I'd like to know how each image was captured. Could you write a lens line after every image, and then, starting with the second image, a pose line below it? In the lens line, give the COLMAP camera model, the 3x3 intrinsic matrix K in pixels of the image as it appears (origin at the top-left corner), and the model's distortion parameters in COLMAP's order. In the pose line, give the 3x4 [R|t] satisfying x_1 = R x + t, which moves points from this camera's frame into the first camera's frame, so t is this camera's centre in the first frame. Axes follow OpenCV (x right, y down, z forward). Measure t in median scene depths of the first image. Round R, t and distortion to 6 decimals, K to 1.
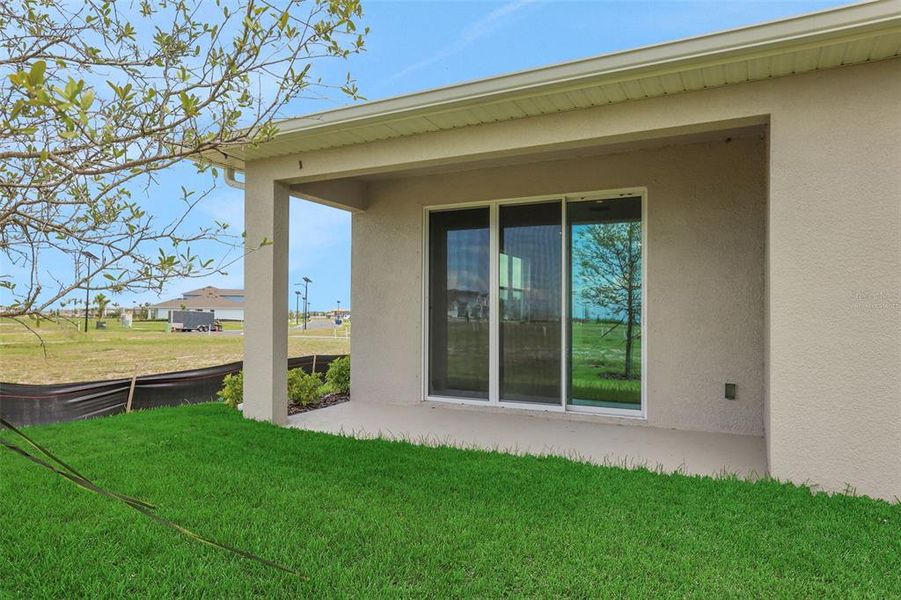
lens RADIAL K [[382.1, 0, 450.9], [0, 382.1, 305.0], [0, 0, 1]] dist [0.000840, -0.000047]
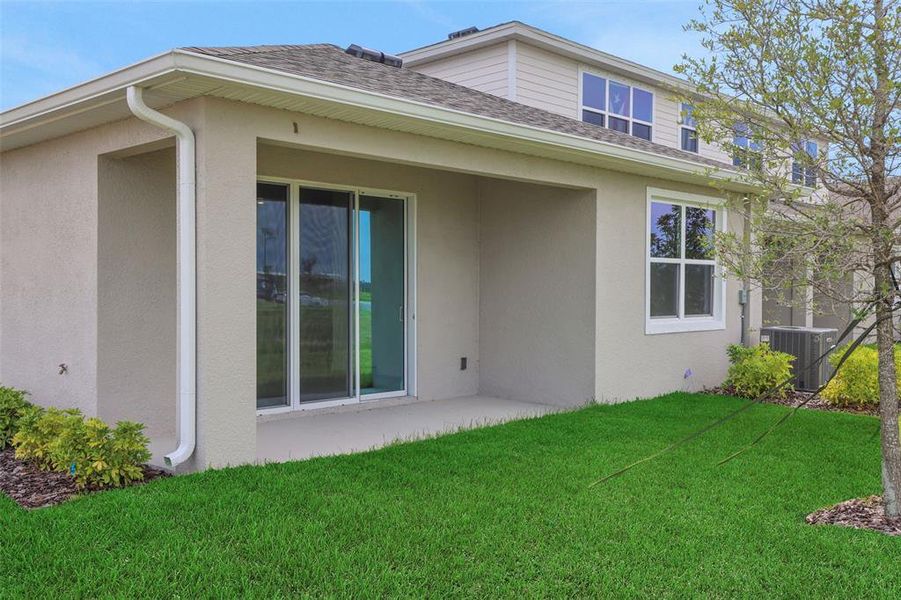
lens RADIAL K [[413.3, 0, 450.5], [0, 413.3, 300.0], [0, 0, 1]] dist [0.000388, -0.000008]
pose [[0.686683, -0.006466, 0.726928, -0.340468], [-0.006680, 0.999862, 0.015205, -0.011471], [-0.726926, -0.015297, 0.686546, 0.075761]]
